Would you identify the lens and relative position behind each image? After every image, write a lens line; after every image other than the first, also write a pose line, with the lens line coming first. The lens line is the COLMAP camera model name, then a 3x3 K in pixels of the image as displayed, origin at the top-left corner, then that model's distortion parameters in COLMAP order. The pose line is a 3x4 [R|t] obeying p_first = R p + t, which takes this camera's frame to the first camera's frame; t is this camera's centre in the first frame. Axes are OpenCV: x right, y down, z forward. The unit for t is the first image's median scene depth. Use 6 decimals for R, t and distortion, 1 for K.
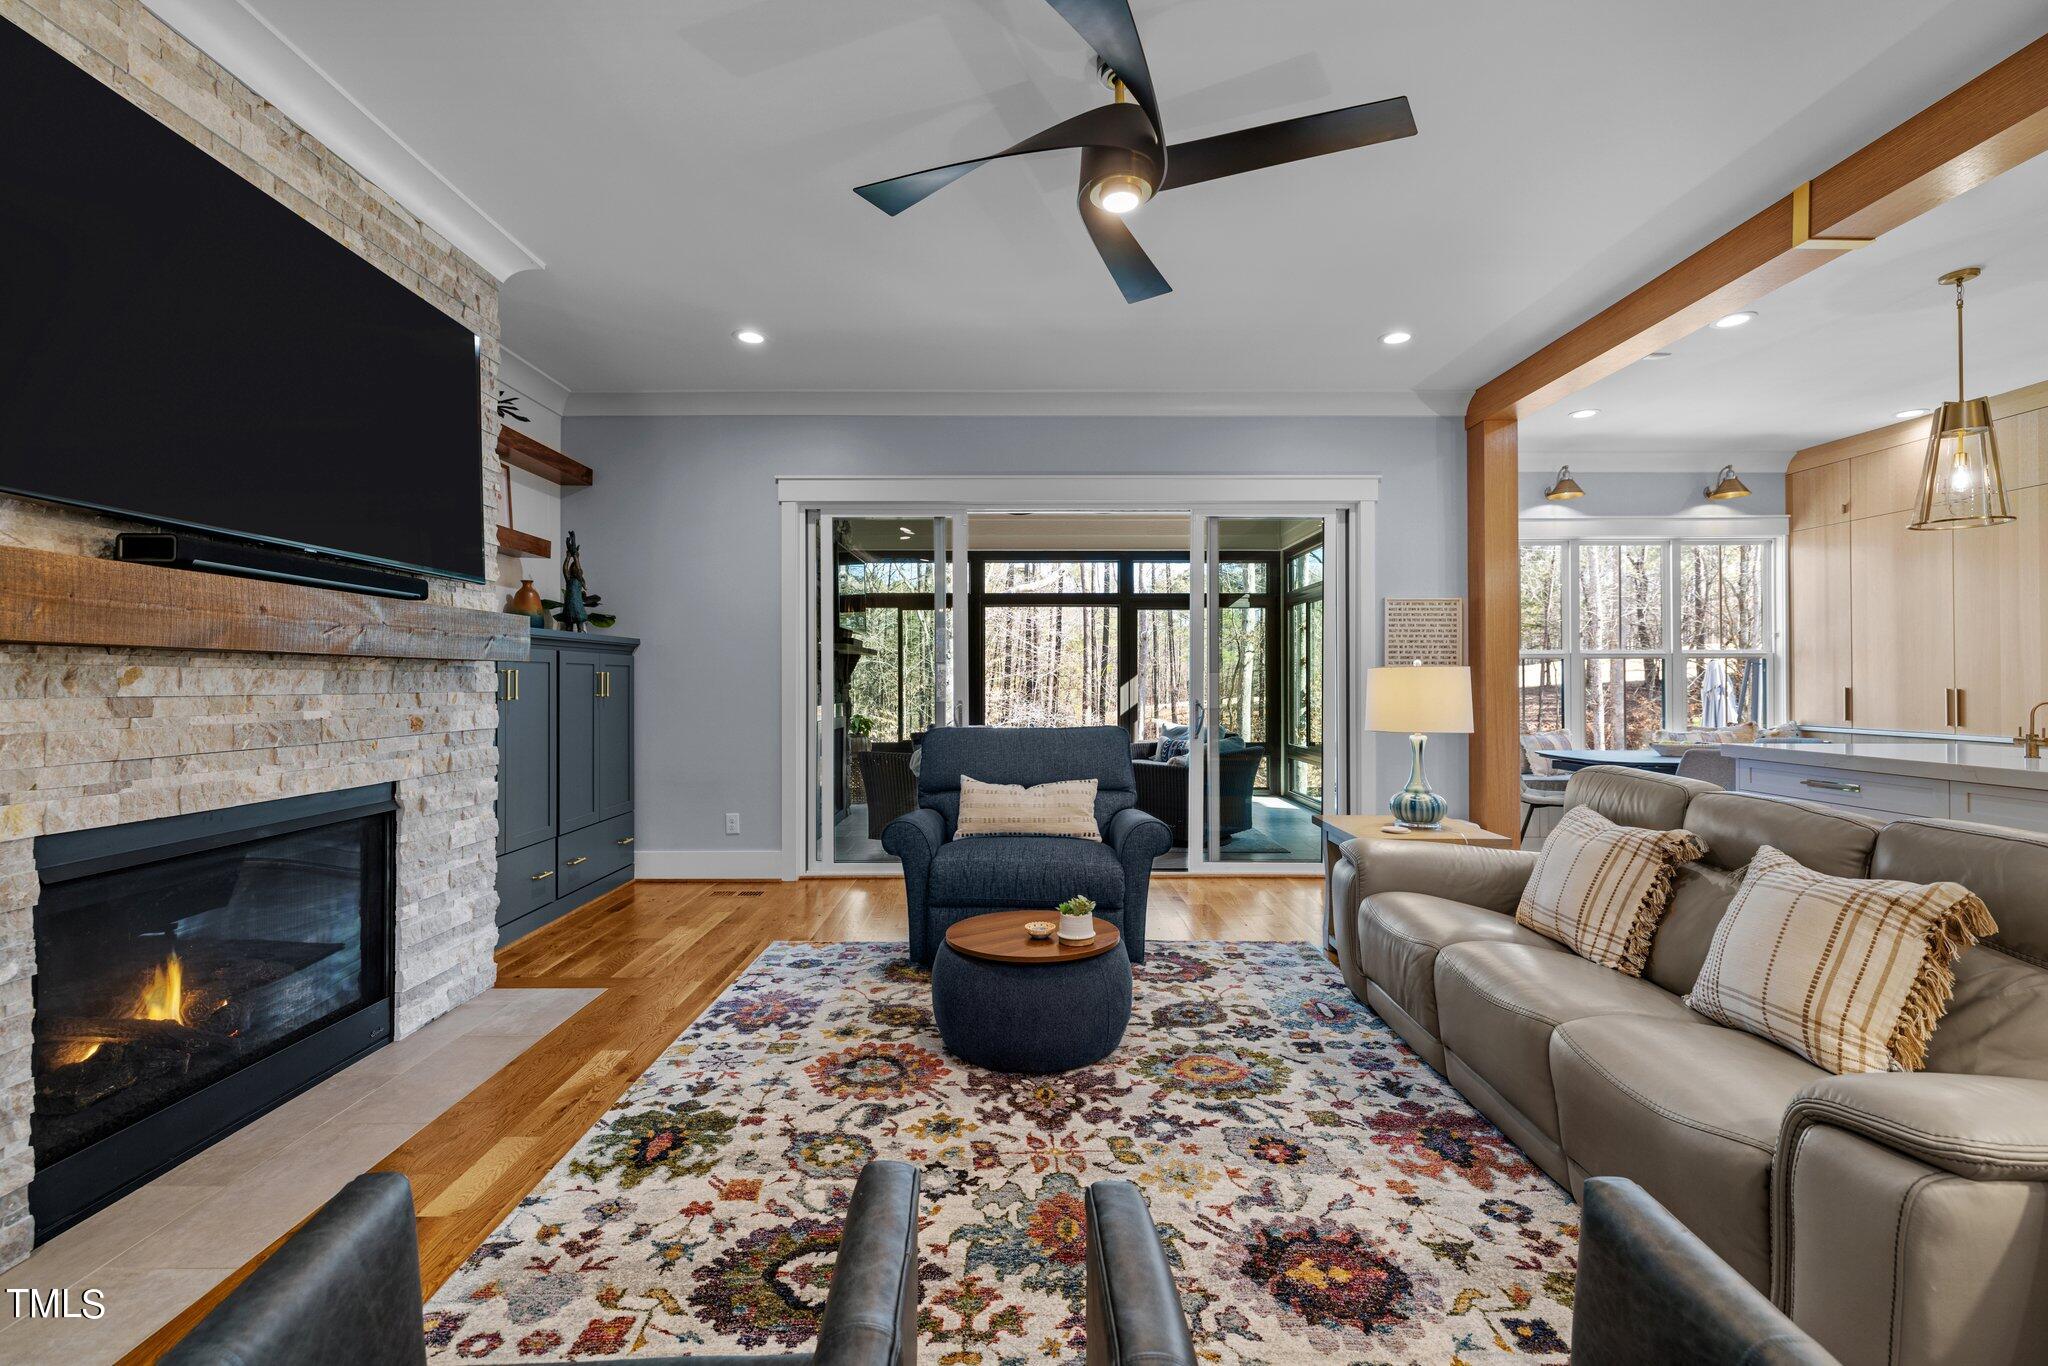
lens RADIAL K [[864.2, 0, 1013.9], [0, 864.2, 669.1], [0, 0, 1]] dist [0.002089, 0.000375]
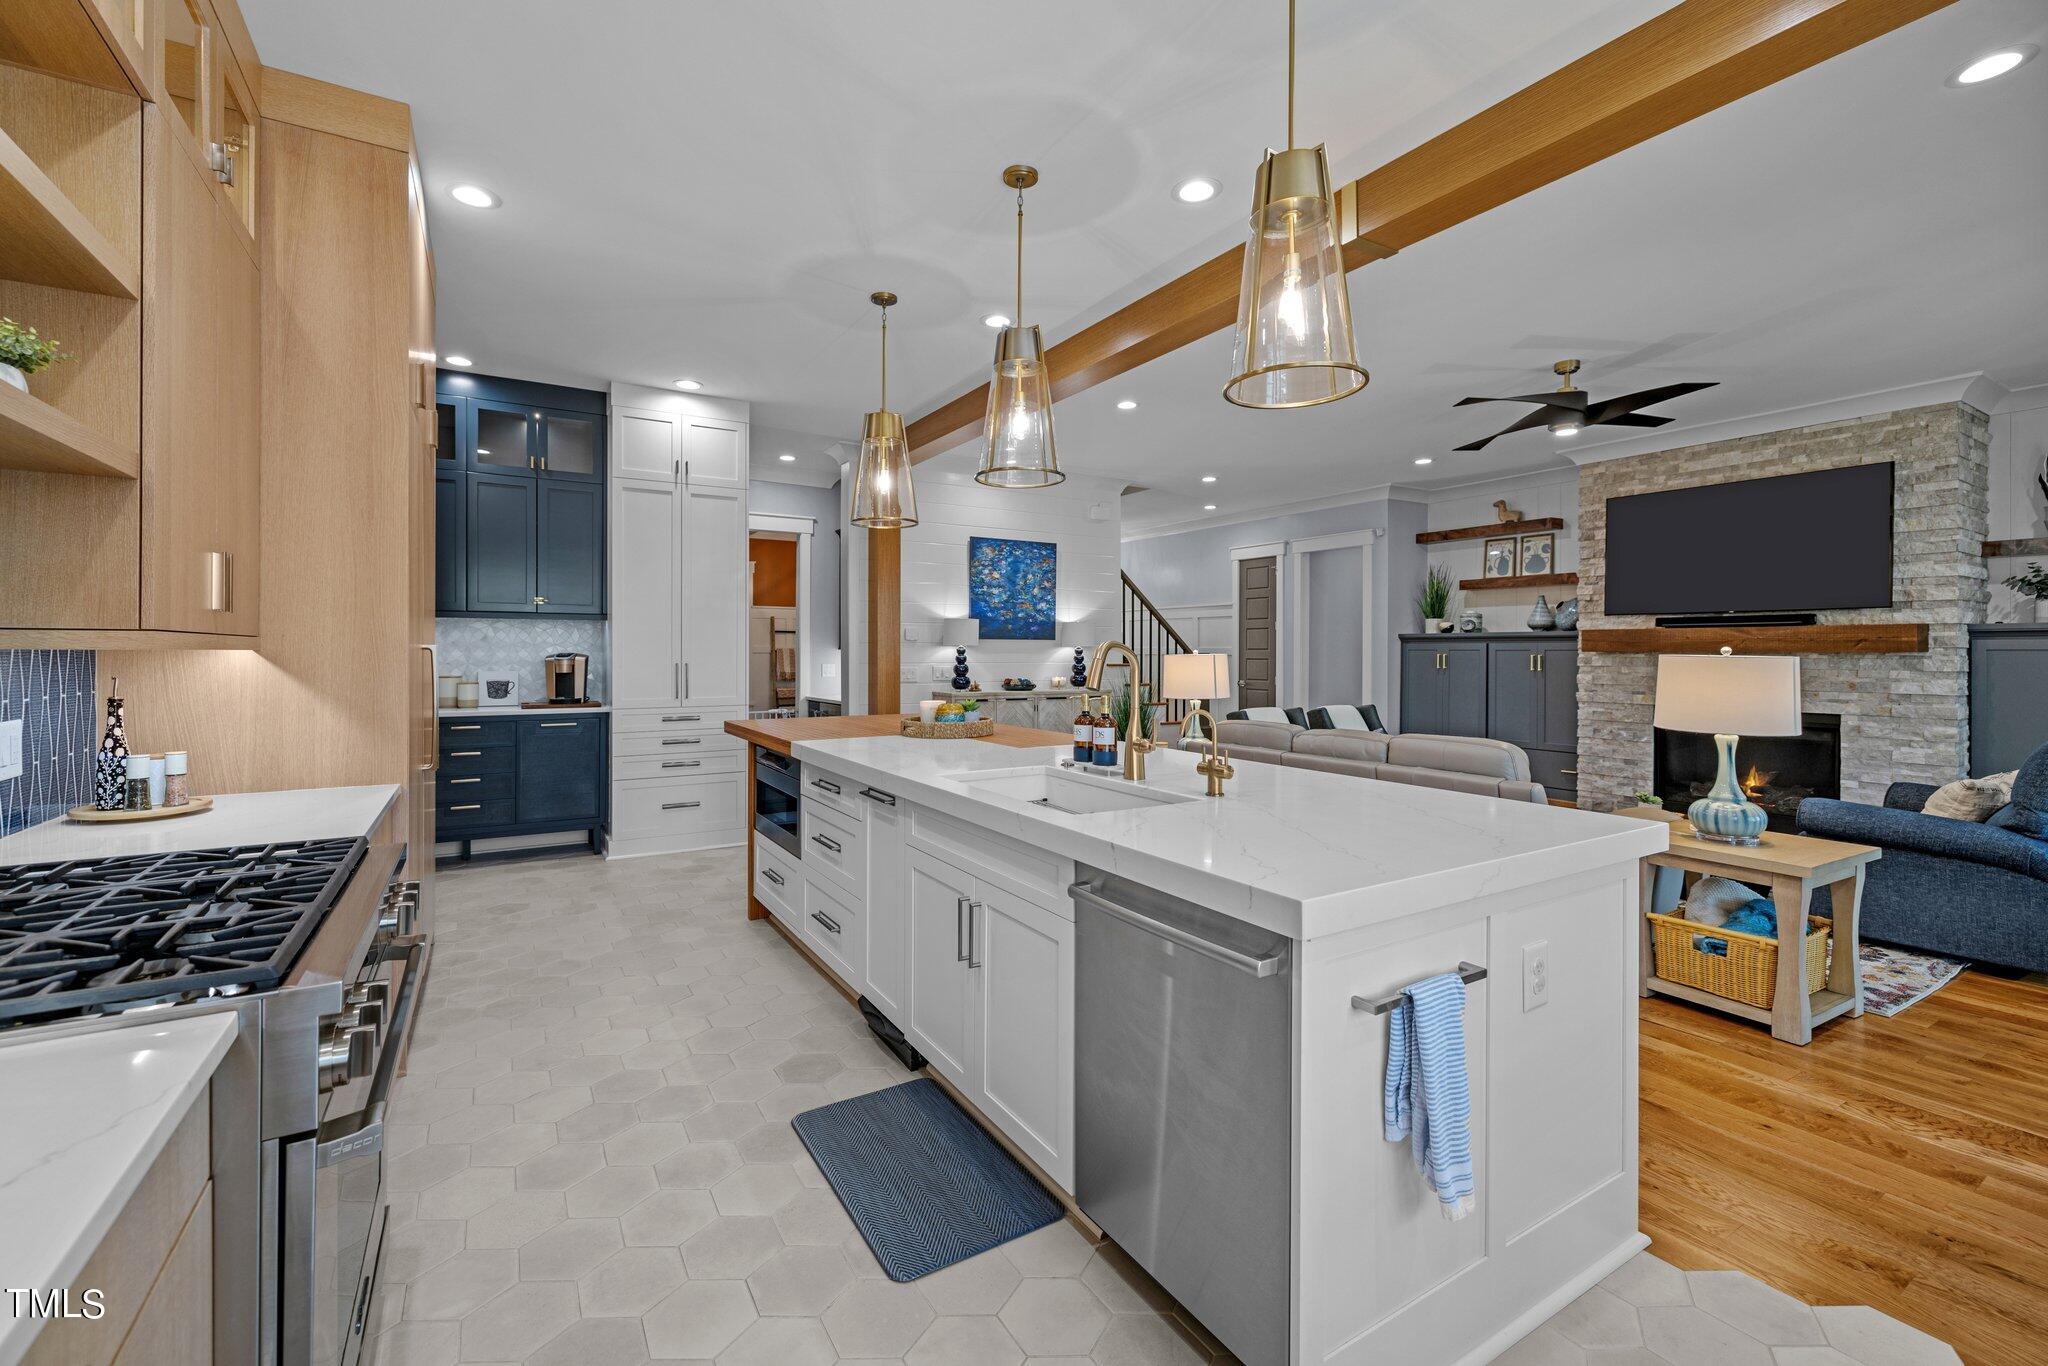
lens RADIAL K [[864.2, 0, 1006.3], [0, 864.2, 653.0], [0, 0, 1]] dist [0.002089, 0.000375]
pose [[-0.861420, -0.000460, -0.507894, 1.849131], [0.005608, 0.999930, -0.010418, -0.000754], [0.507863, -0.011823, -0.861357, 1.672054]]
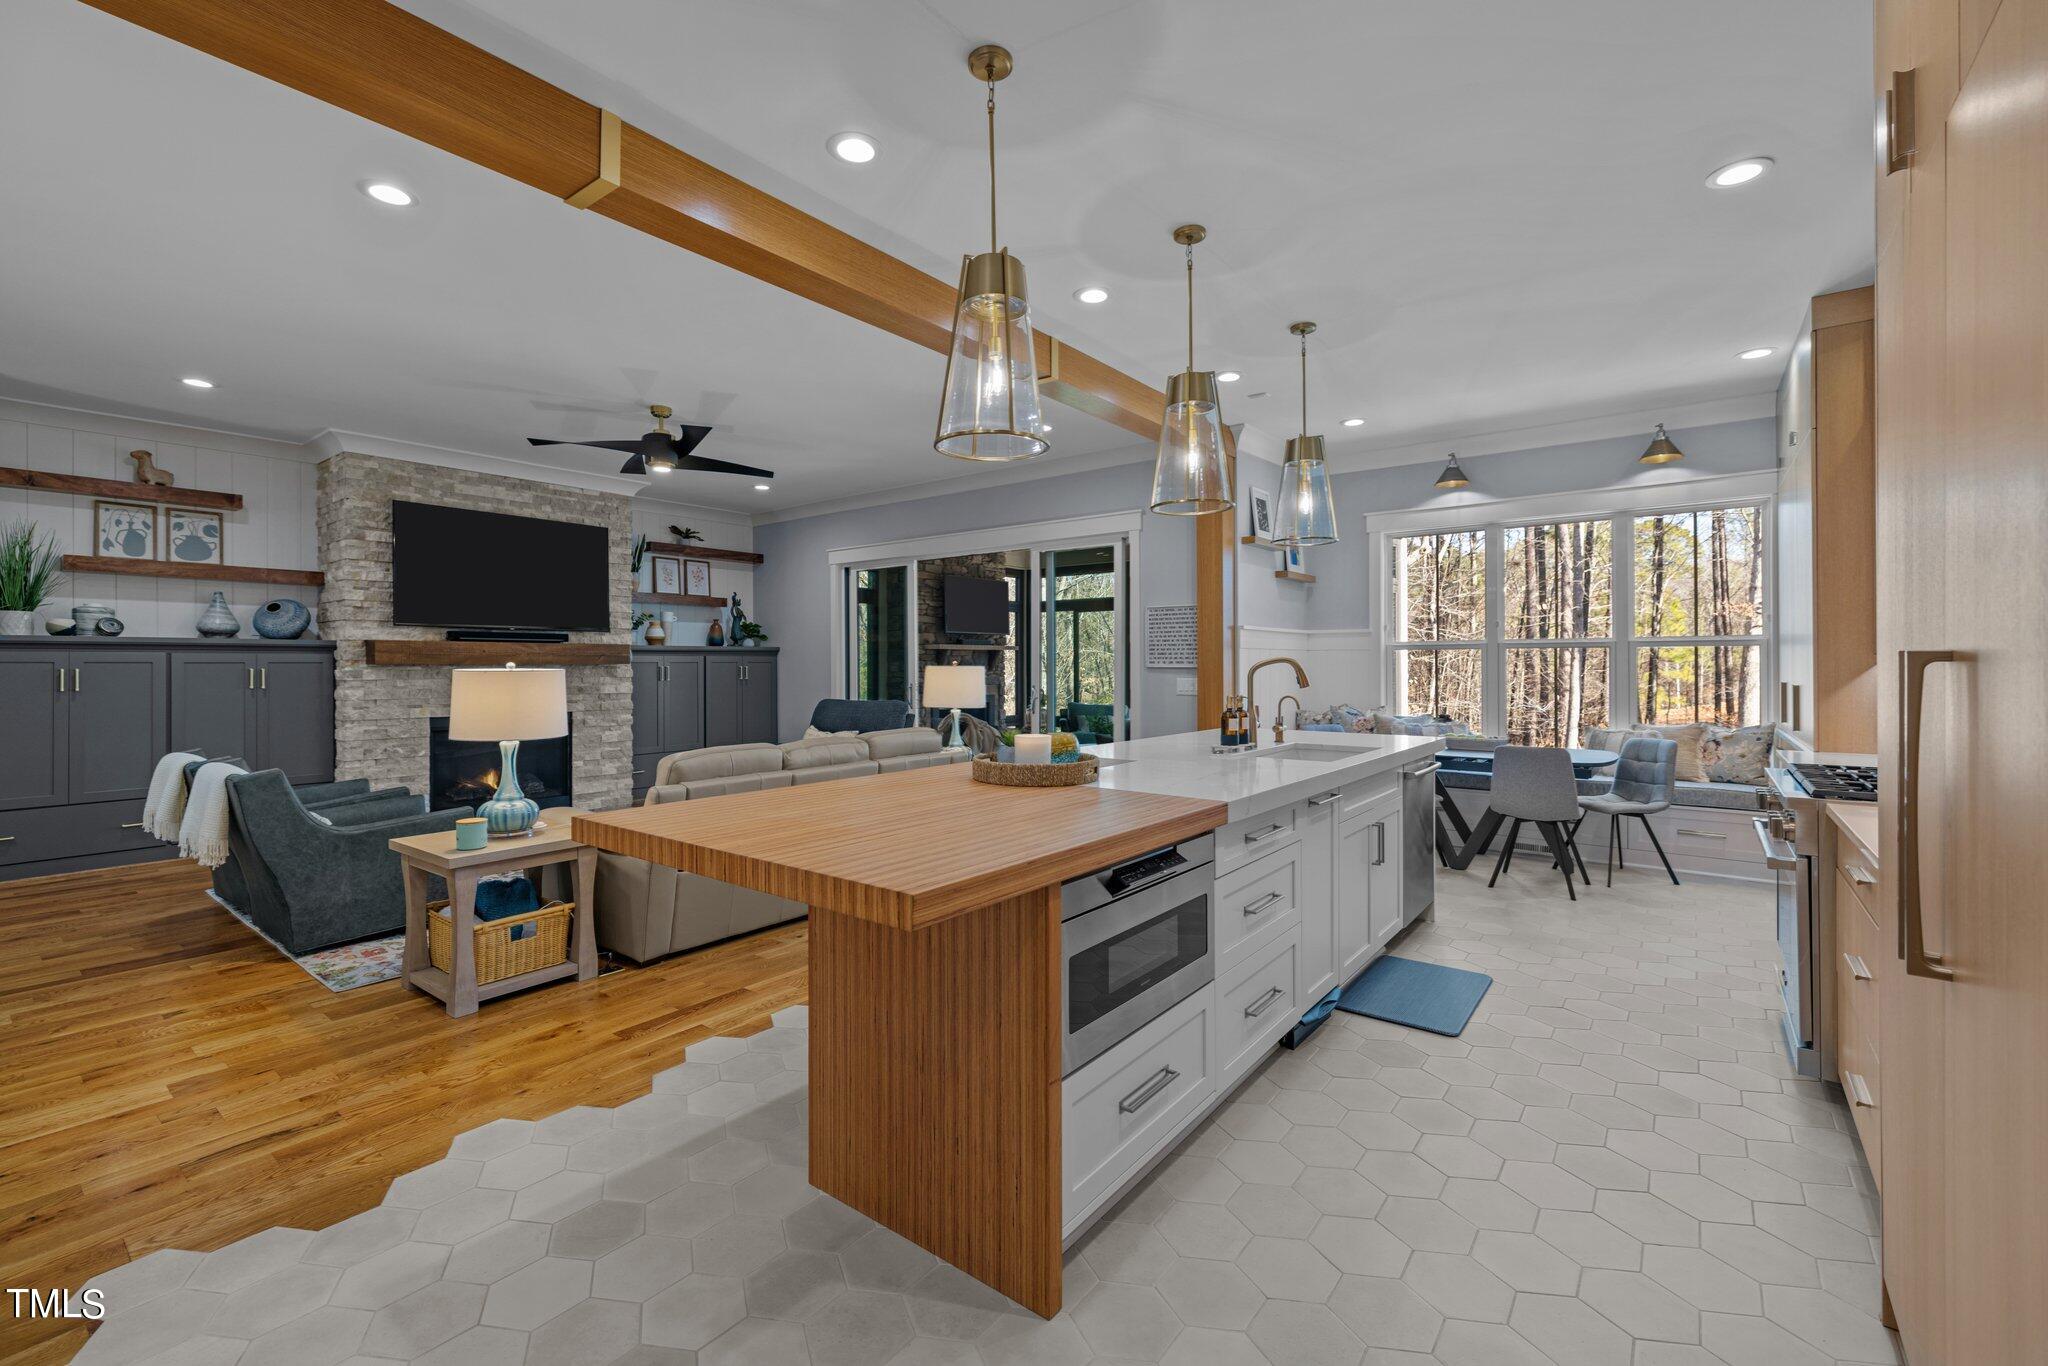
lens RADIAL K [[864.2, 0, 1007.3], [0, 864.2, 660.2], [0, 0, 1]] dist [0.002089, 0.000375]
pose [[0.781718, -0.004441, -0.623616, 1.831793], [0.011025, 0.999917, 0.006700, -0.025953], [0.623534, -0.012113, 0.781702, -0.192116]]
